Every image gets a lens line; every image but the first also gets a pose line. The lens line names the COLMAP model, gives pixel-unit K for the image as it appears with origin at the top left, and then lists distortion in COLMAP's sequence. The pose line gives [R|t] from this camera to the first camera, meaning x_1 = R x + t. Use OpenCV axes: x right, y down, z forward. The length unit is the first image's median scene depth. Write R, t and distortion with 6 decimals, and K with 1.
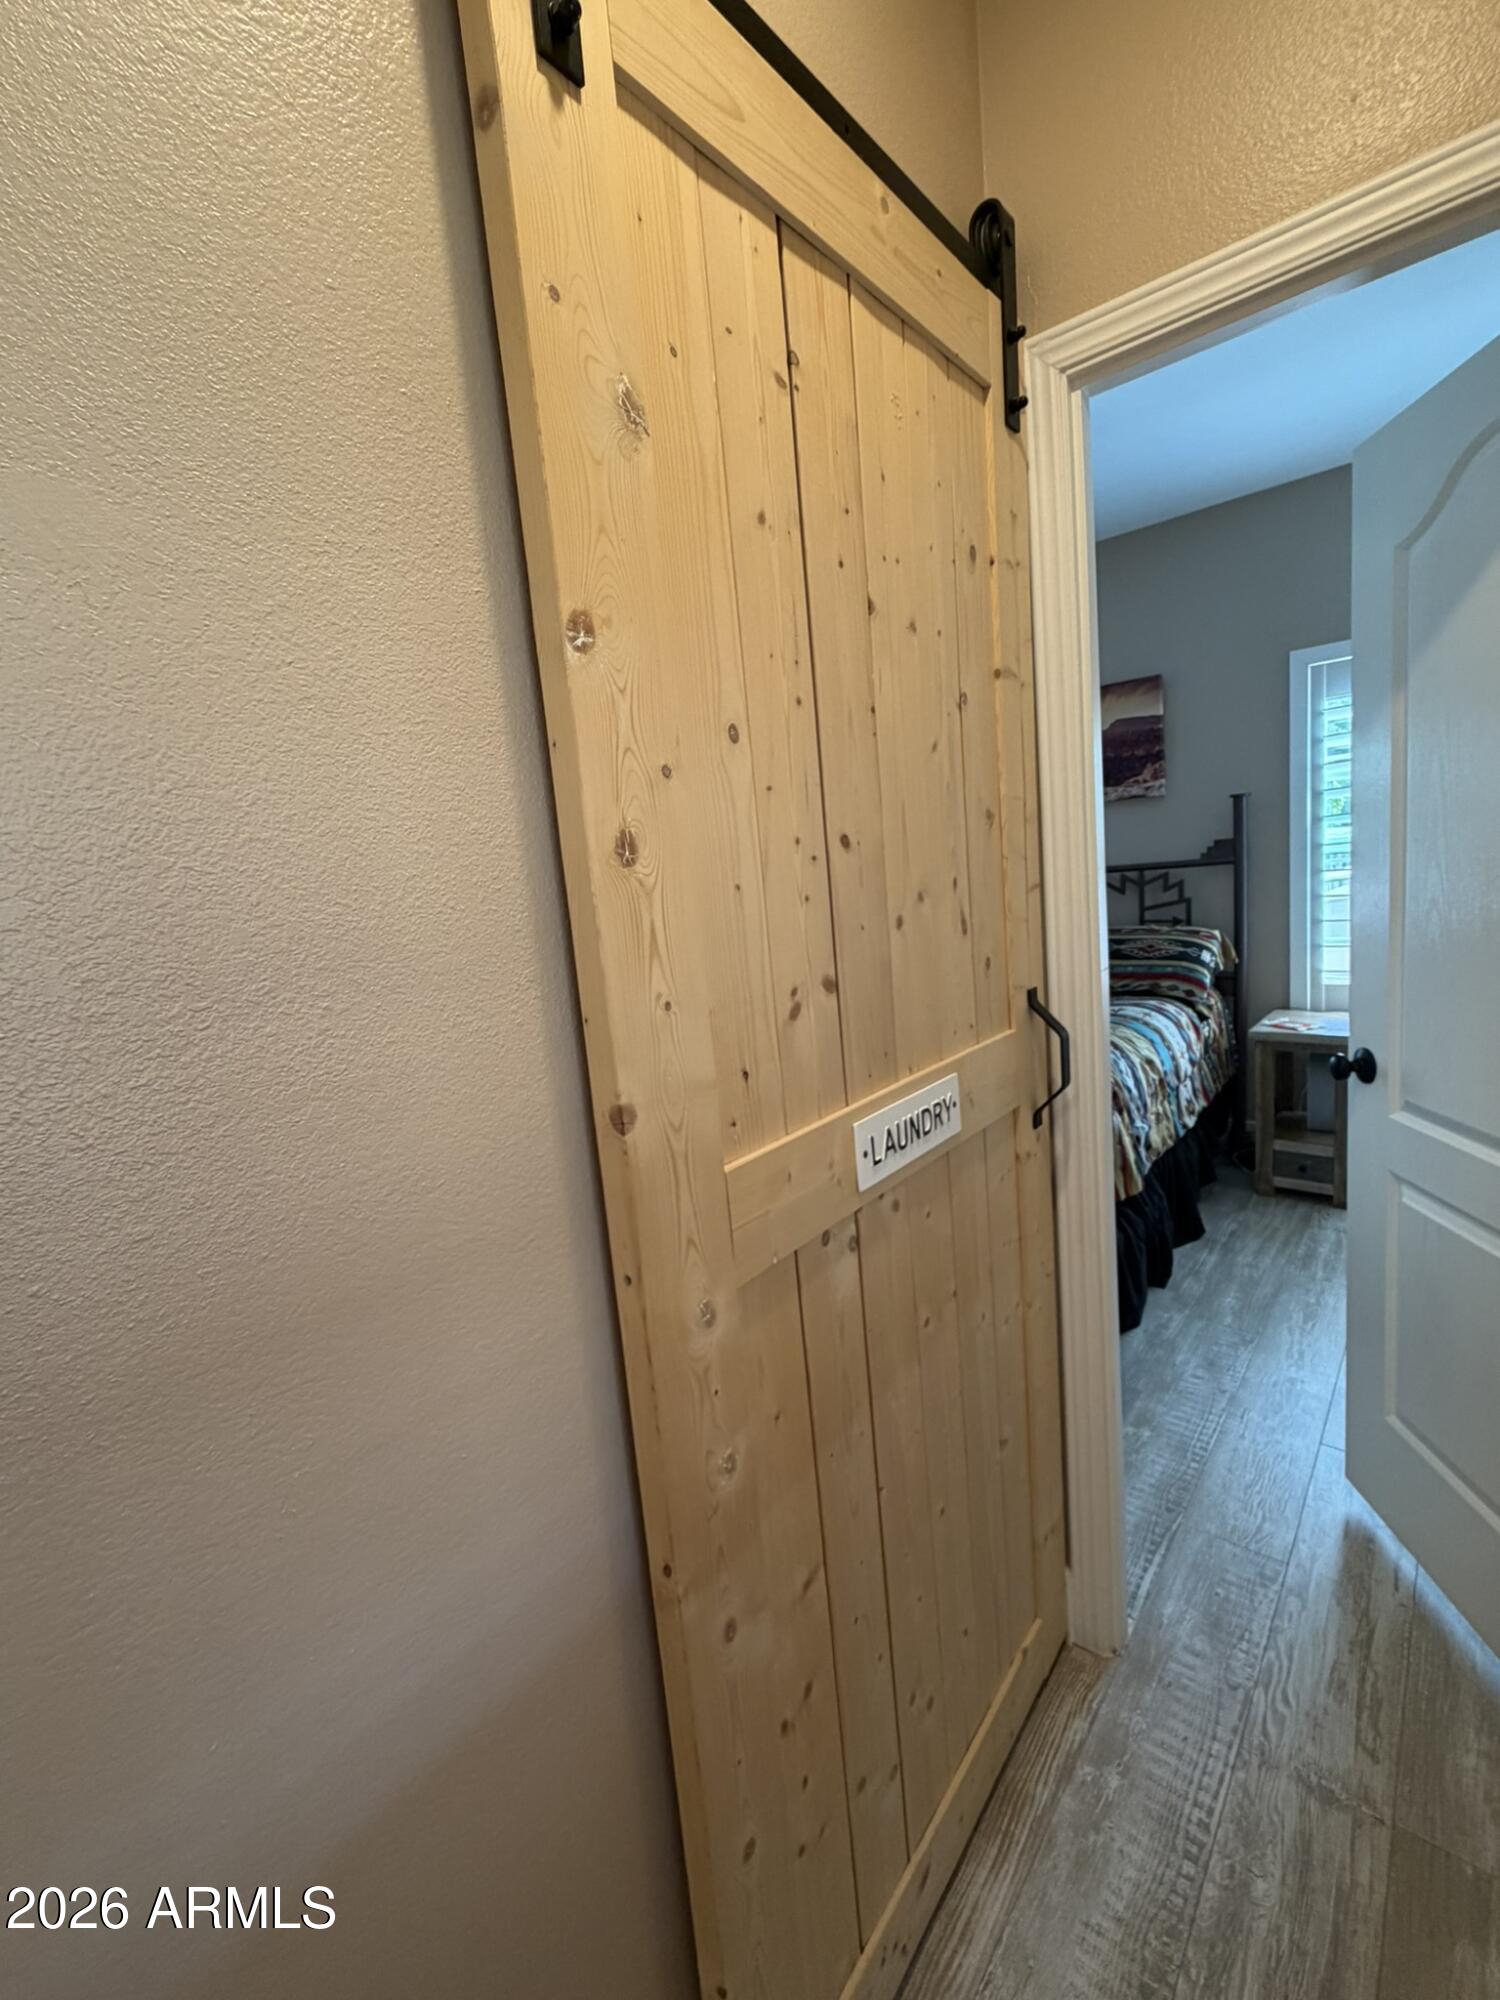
lens RADIAL K [[853.3, 0, 750.7], [0, 853.3, 992.3], [0, 0, 1]] dist [-0.001544, -0.000277]
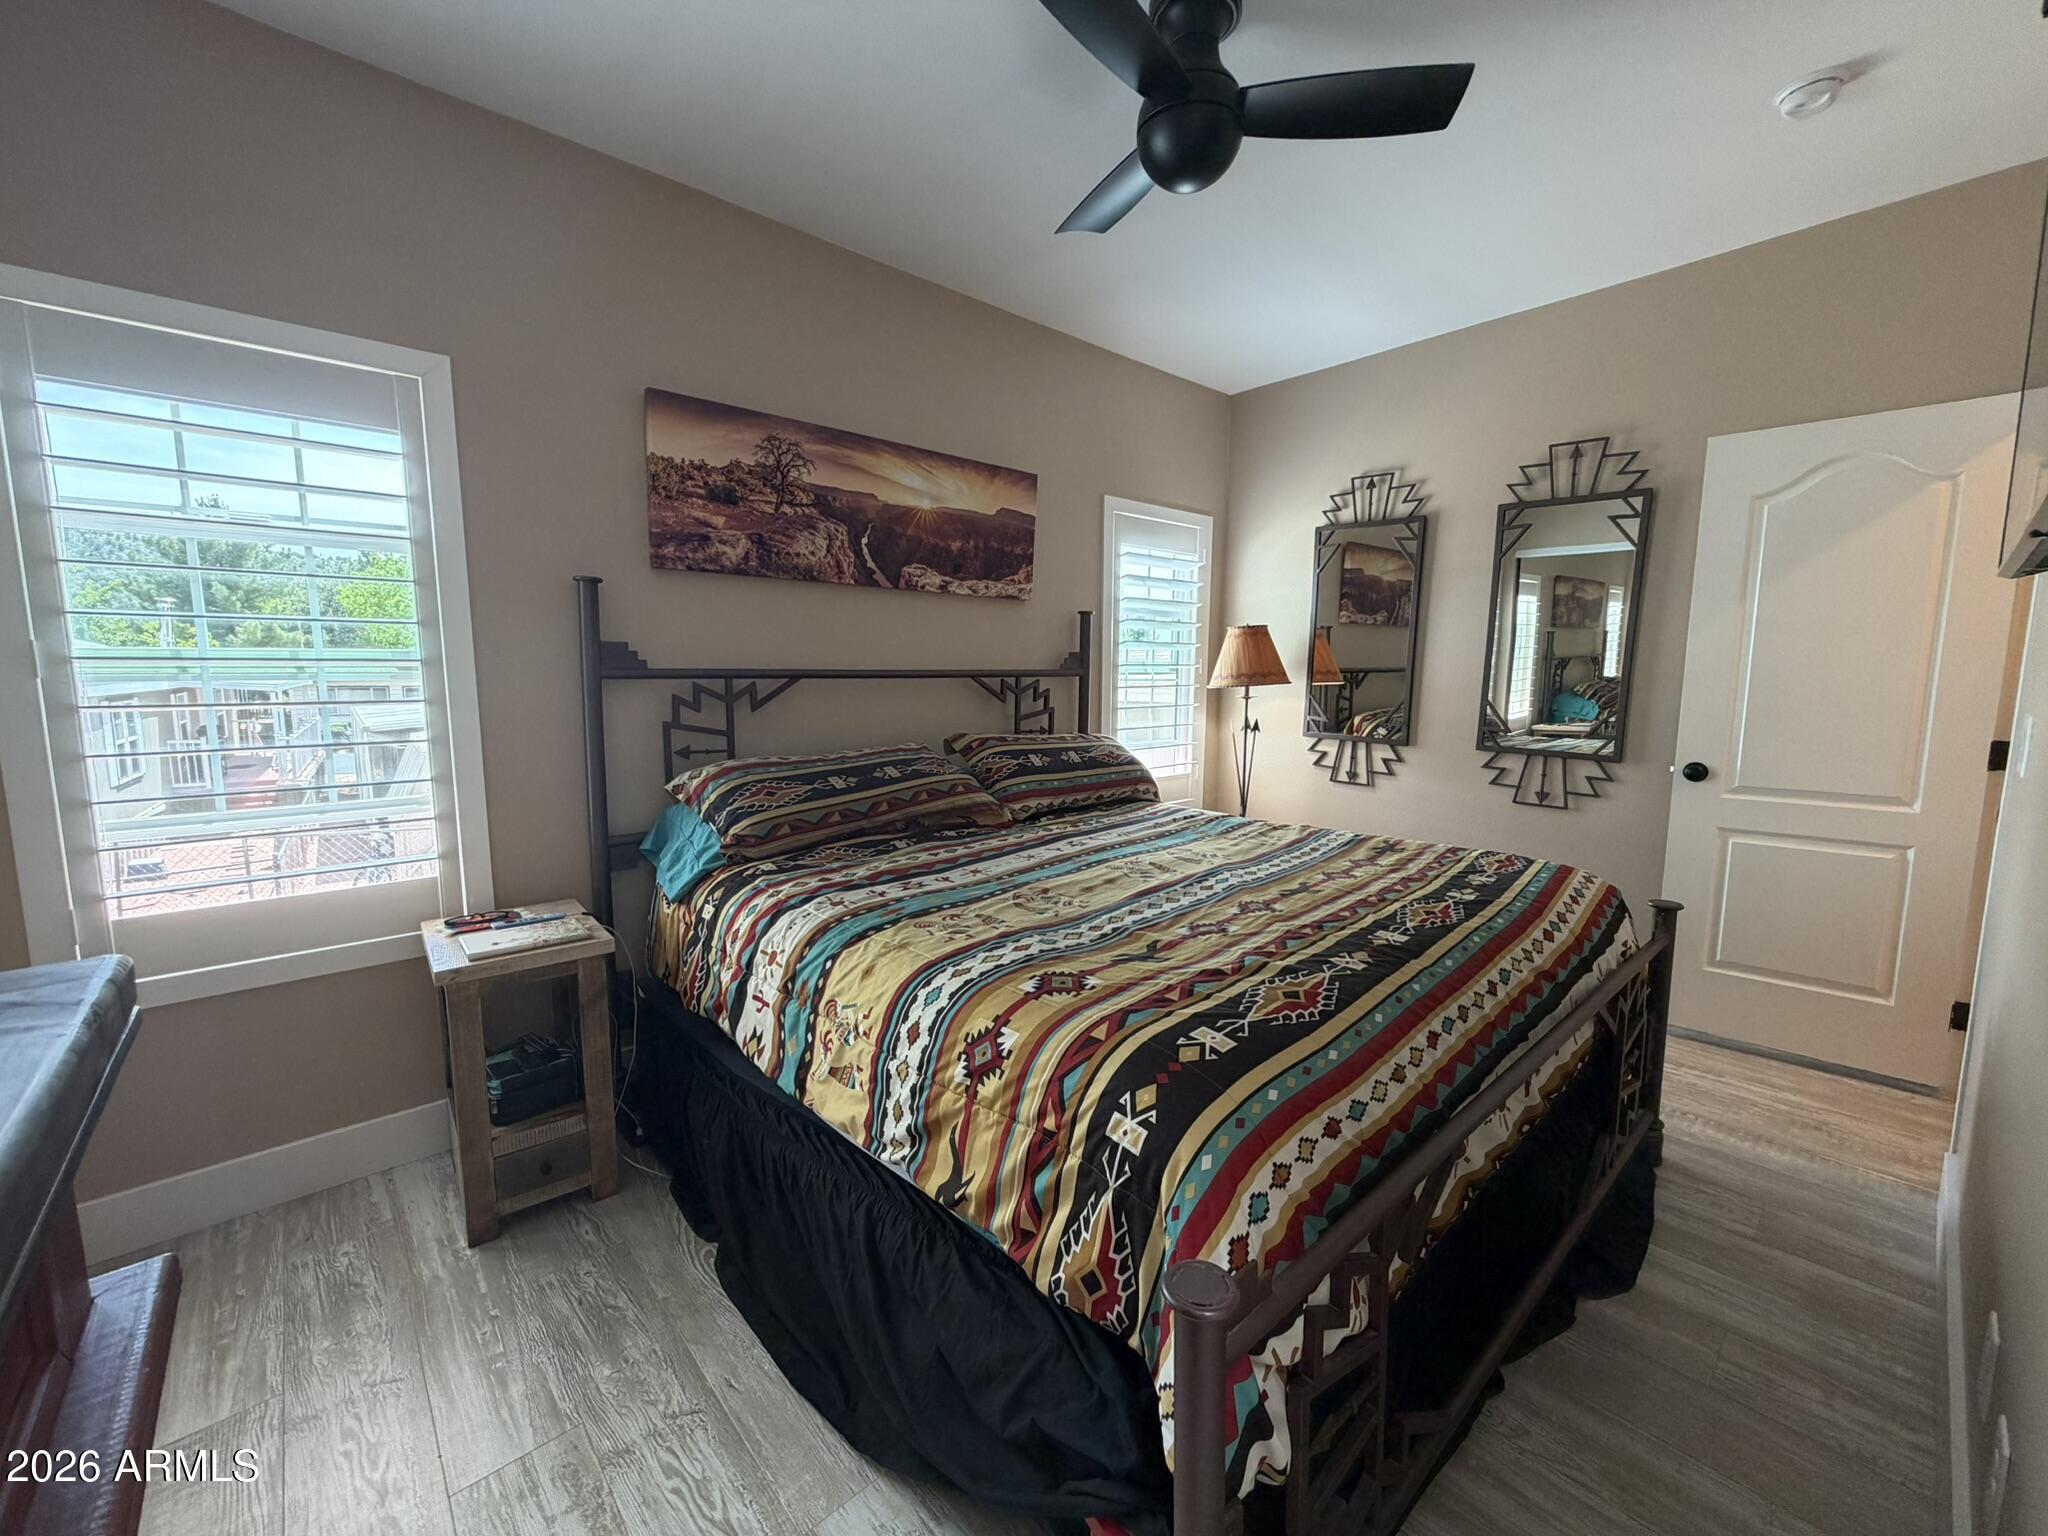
lens RADIAL K [[815.5, 0, 1014.7], [0, 815.5, 768.1], [0, 0, 1]] dist [0.000978, 0.000324]
pose [[0.137136, -0.025563, 0.990222, -0.485180], [0.128745, 0.991647, 0.007770, -0.059571], [-0.982150, 0.126421, 0.139282, 1.021972]]
